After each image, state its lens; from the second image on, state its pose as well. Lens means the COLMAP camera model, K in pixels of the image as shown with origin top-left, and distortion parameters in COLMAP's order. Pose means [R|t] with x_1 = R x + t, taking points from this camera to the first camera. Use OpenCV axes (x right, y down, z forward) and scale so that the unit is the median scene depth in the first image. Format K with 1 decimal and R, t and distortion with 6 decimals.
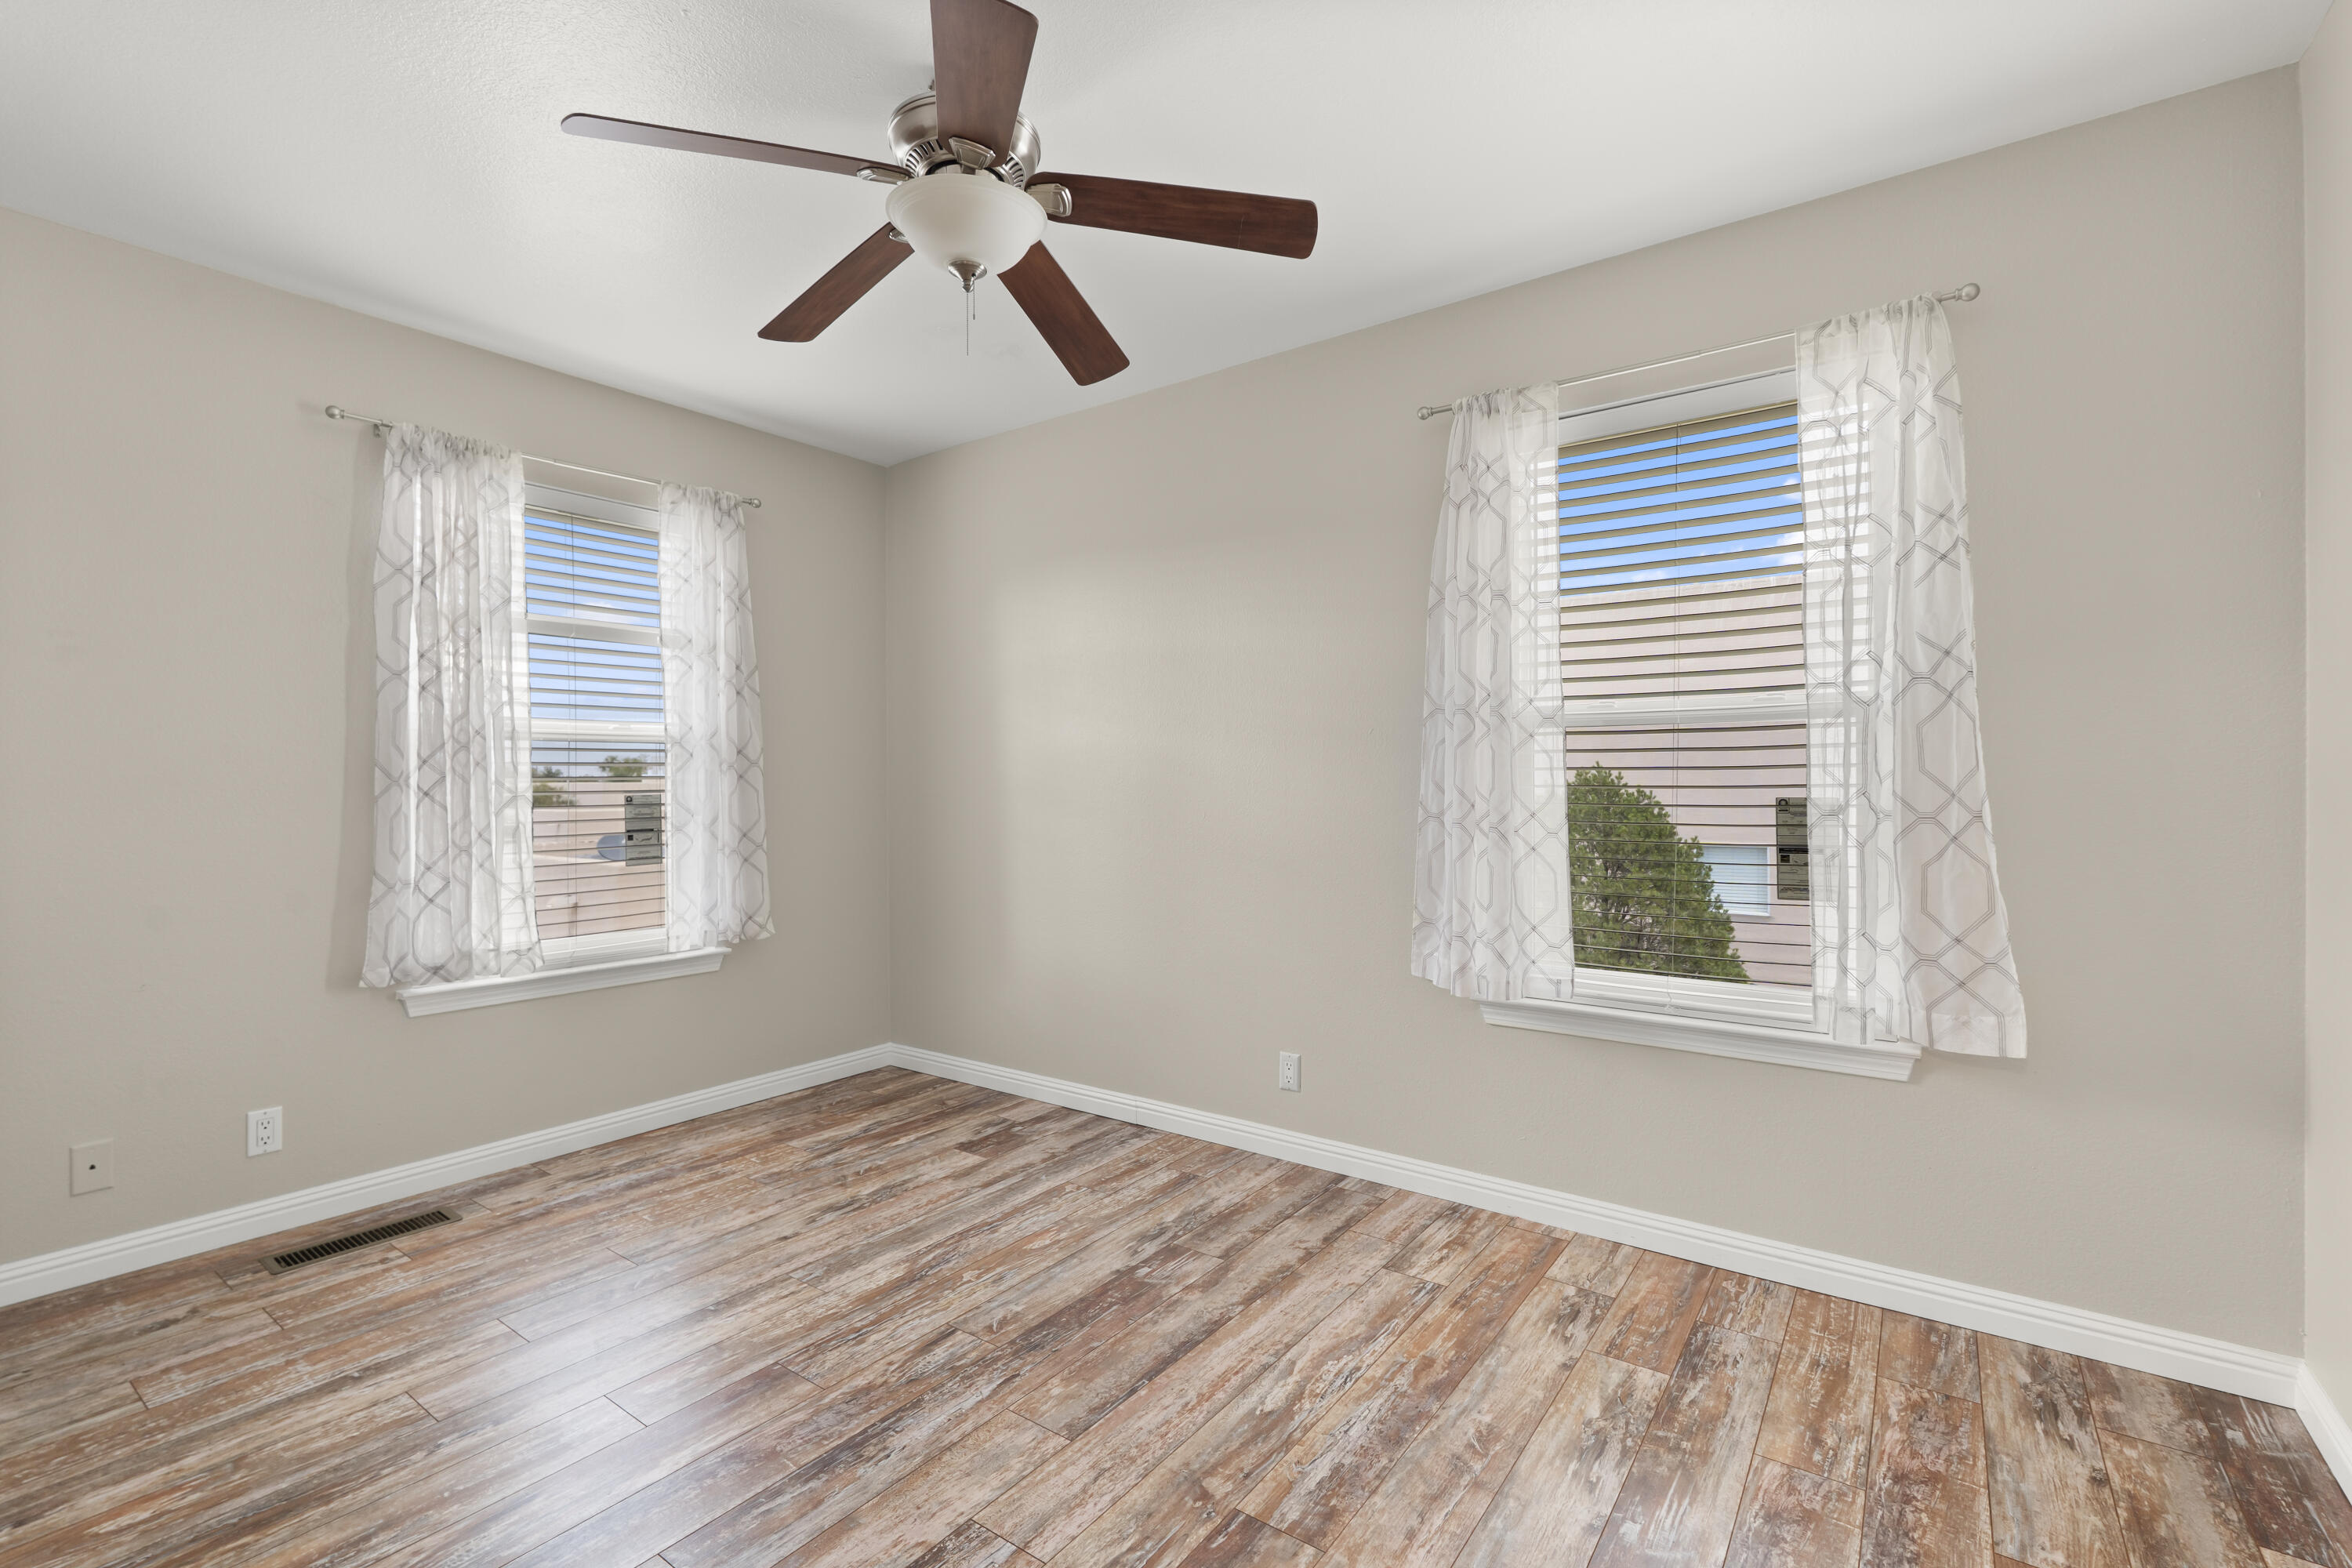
lens RADIAL K [[1043.3, 0, 1179.1], [0, 1043.3, 784.3], [0, 0, 1]] dist [-0.004421, 0.000776]
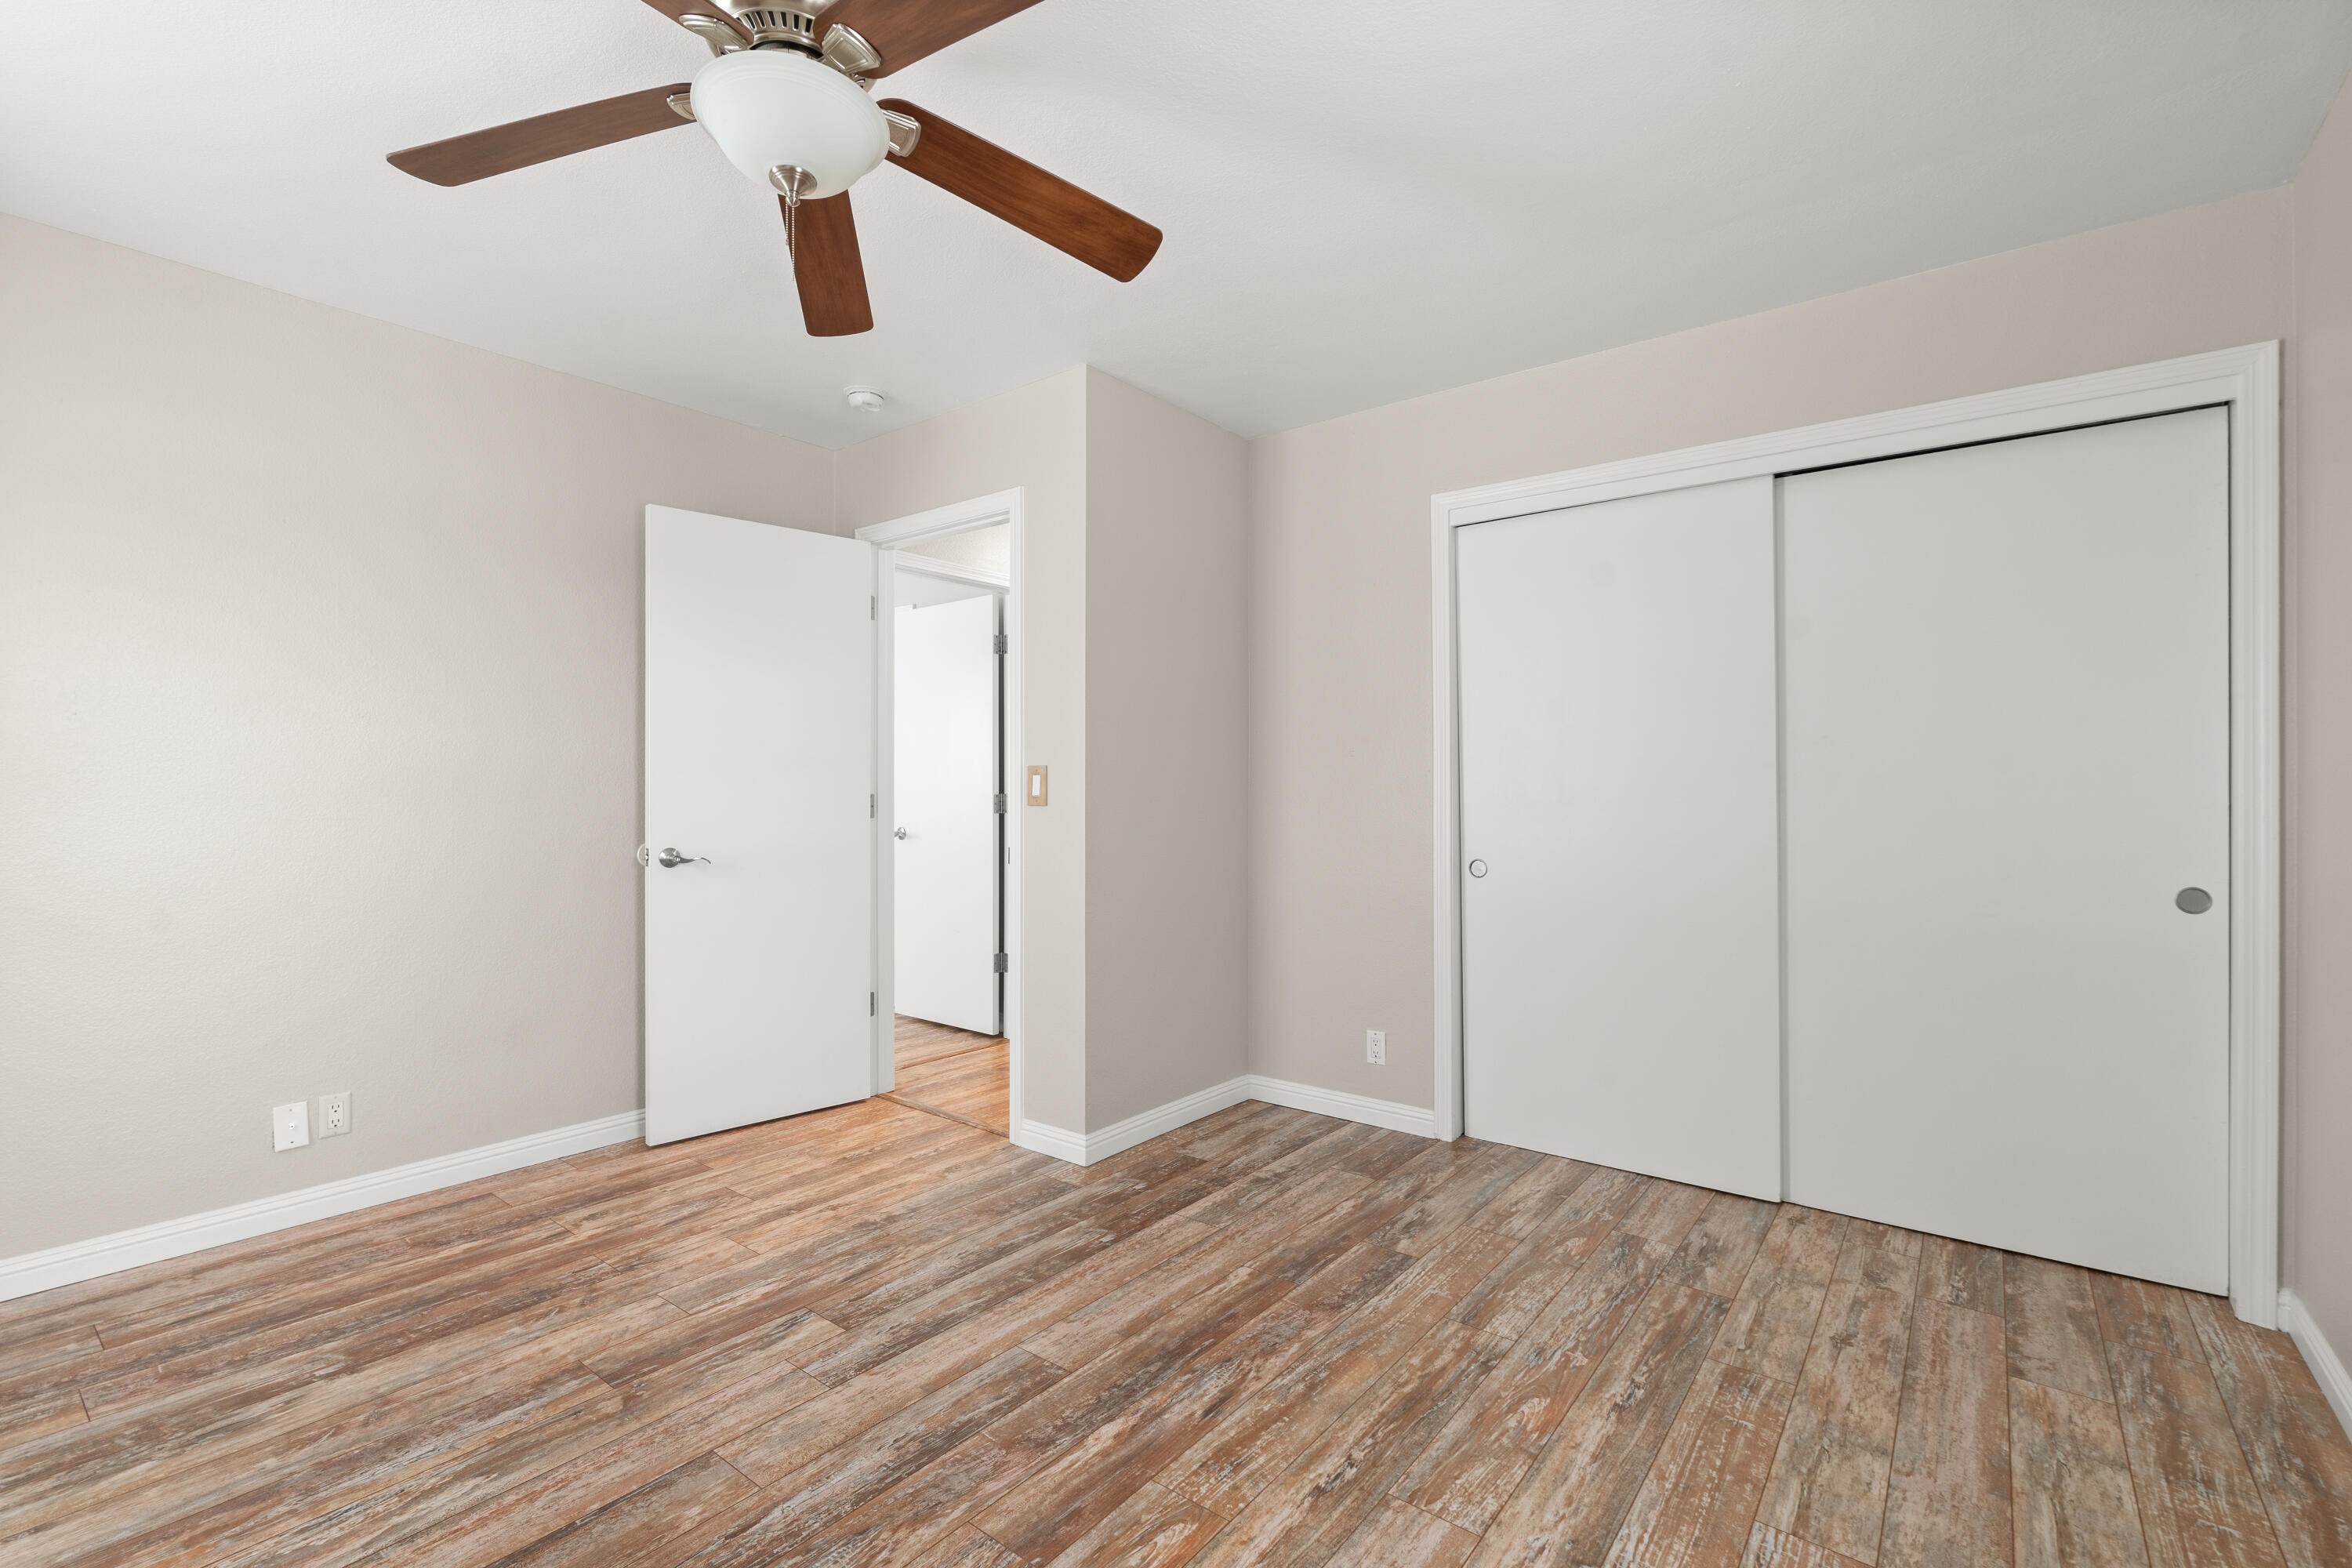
lens RADIAL K [[1043.3, 0, 1170.8], [0, 1043.3, 785.6], [0, 0, 1]] dist [-0.004421, 0.000776]
pose [[-0.999039, 0.002898, 0.043733, -0.577365], [0.002810, 0.999994, -0.002083, 0.001318], [-0.043739, -0.001958, -0.999041, 1.948088]]
